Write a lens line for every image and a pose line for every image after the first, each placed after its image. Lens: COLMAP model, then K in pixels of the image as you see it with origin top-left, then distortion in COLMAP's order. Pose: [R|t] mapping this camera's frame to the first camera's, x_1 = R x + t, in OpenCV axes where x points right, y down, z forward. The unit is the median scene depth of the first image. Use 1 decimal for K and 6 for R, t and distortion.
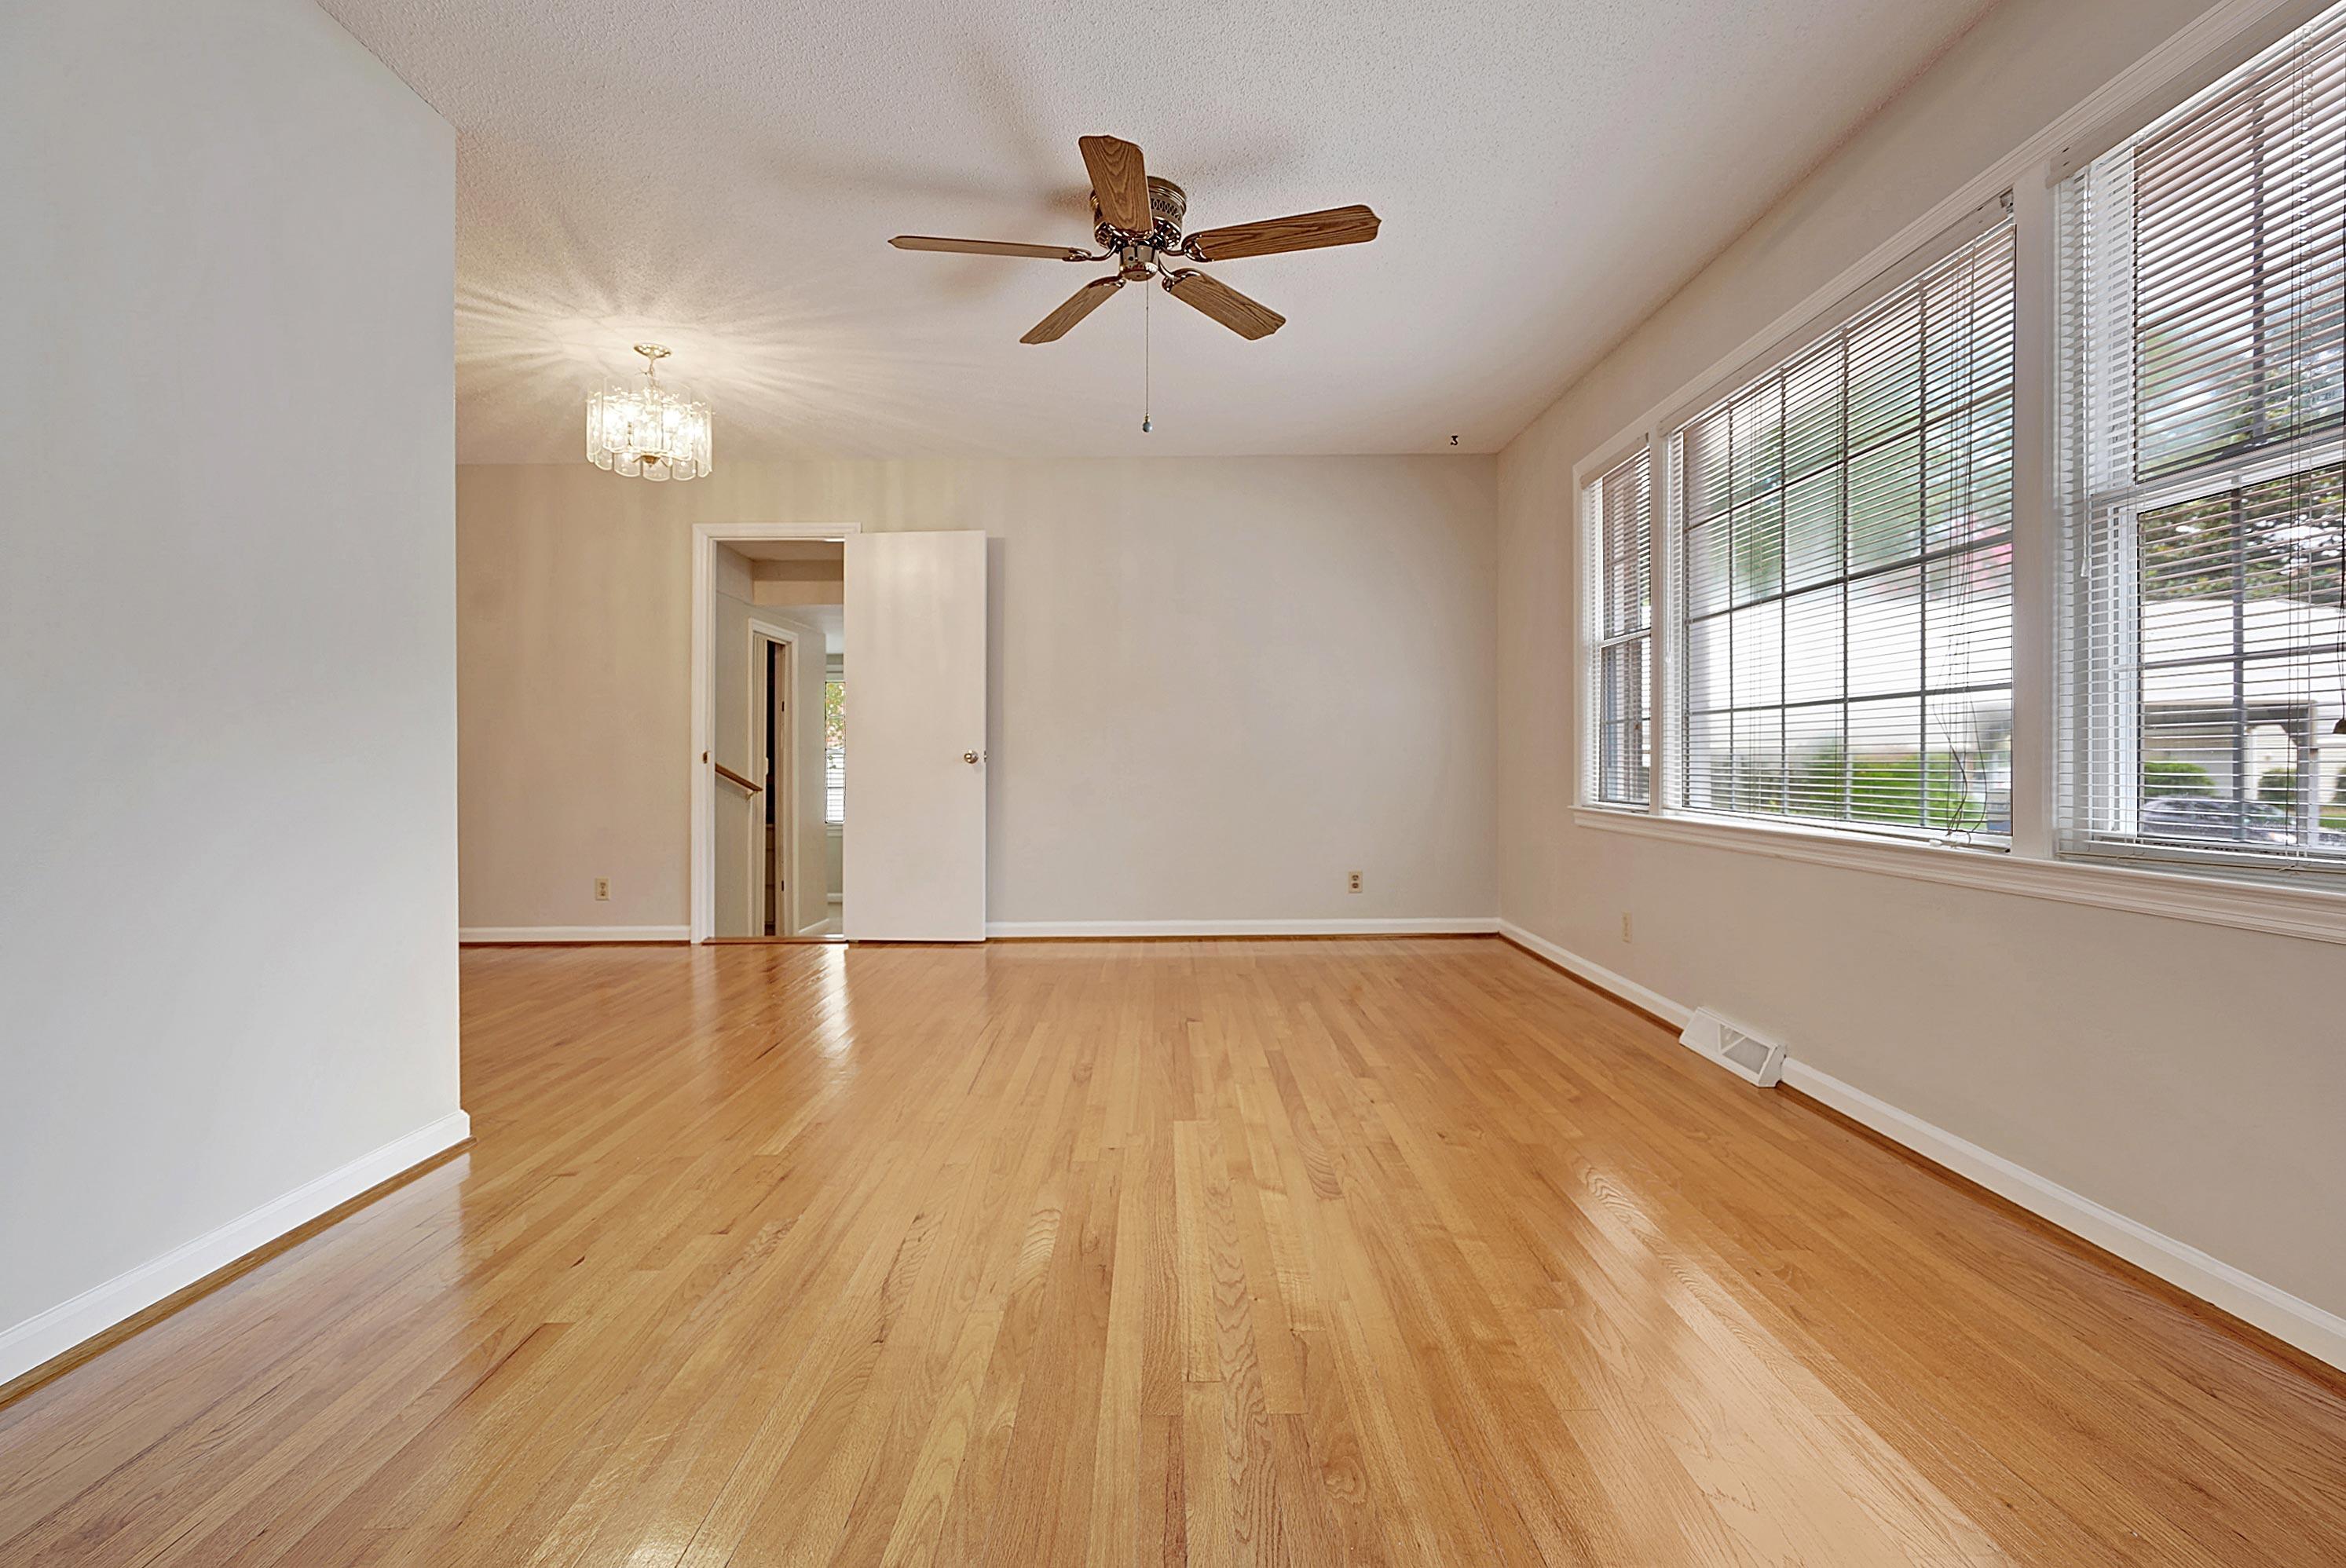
lens RADIAL K [[1084.6, 0, 1173.0], [0, 1084.6, 784.0], [0, 0, 1]] dist [-0.000046, -0.000006]
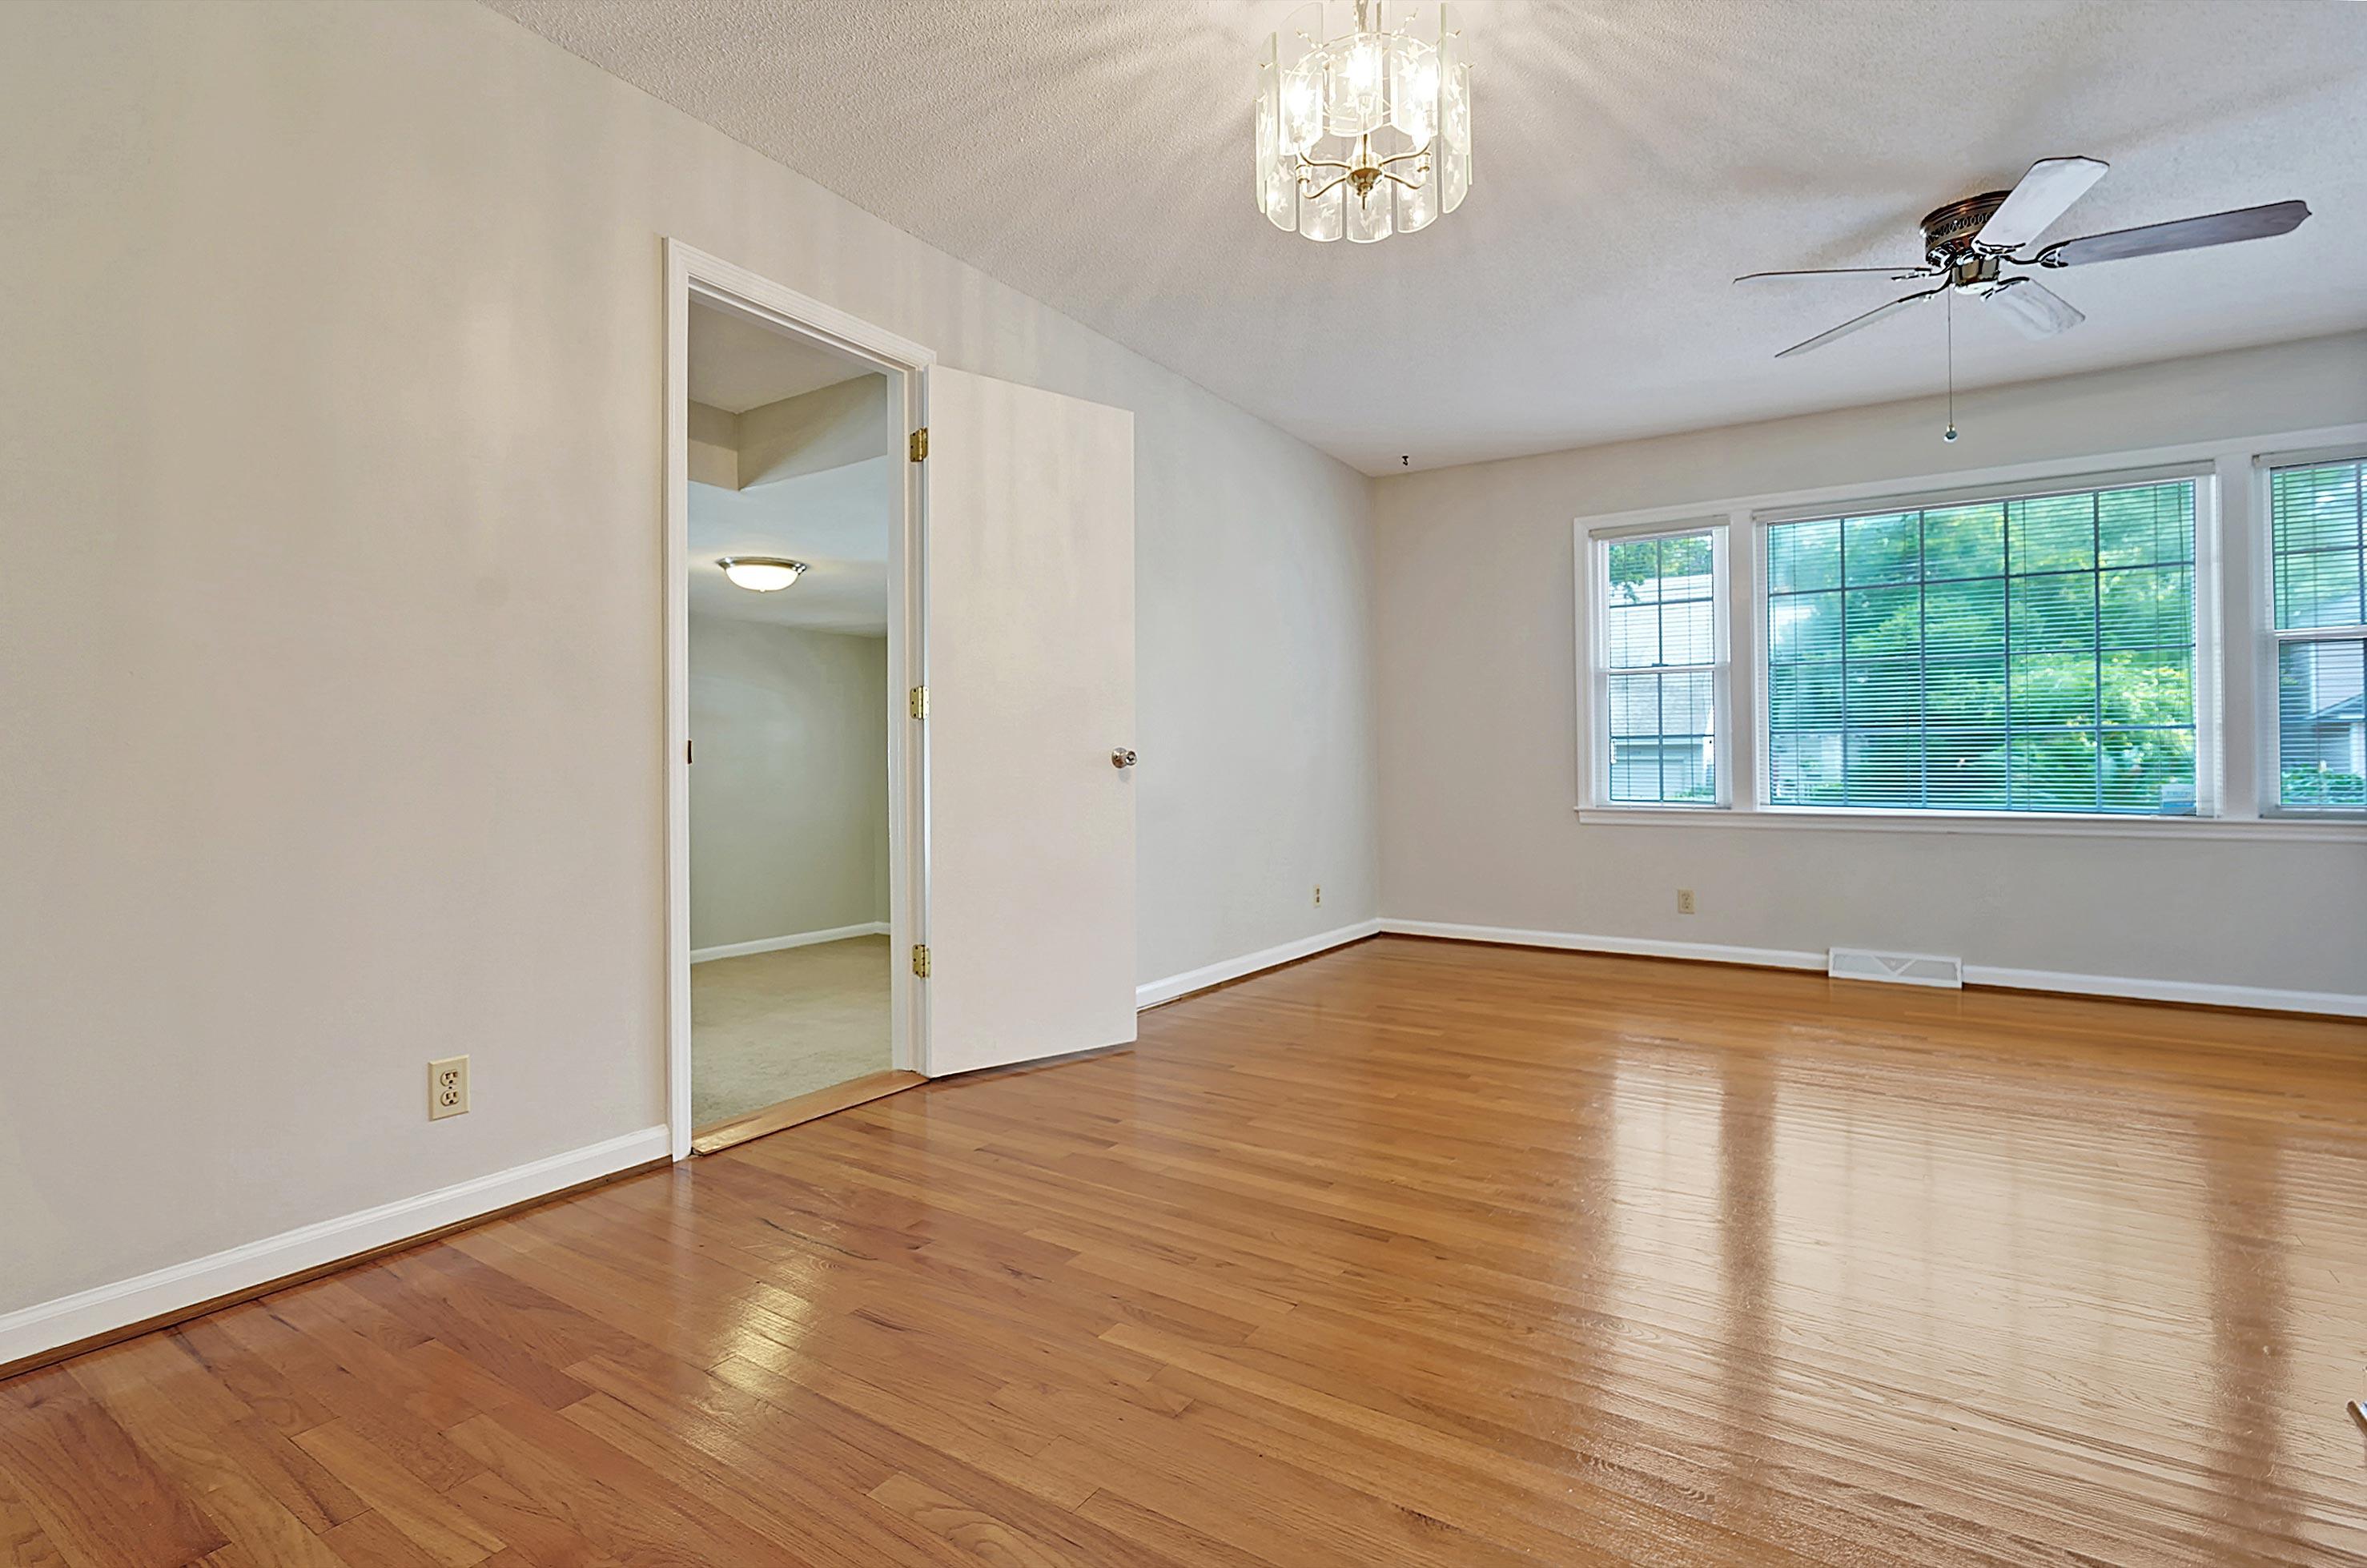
lens RADIAL K [[1107.5, 0, 1183.5], [0, 1107.5, 784.0], [0, 0, 1]] dist [-0.000743, -0.000105]
pose [[0.552630, -0.004975, 0.833412, -0.802135], [0.016296, 0.999856, -0.004838, -0.005259], [-0.833267, 0.016255, 0.552632, 0.640964]]
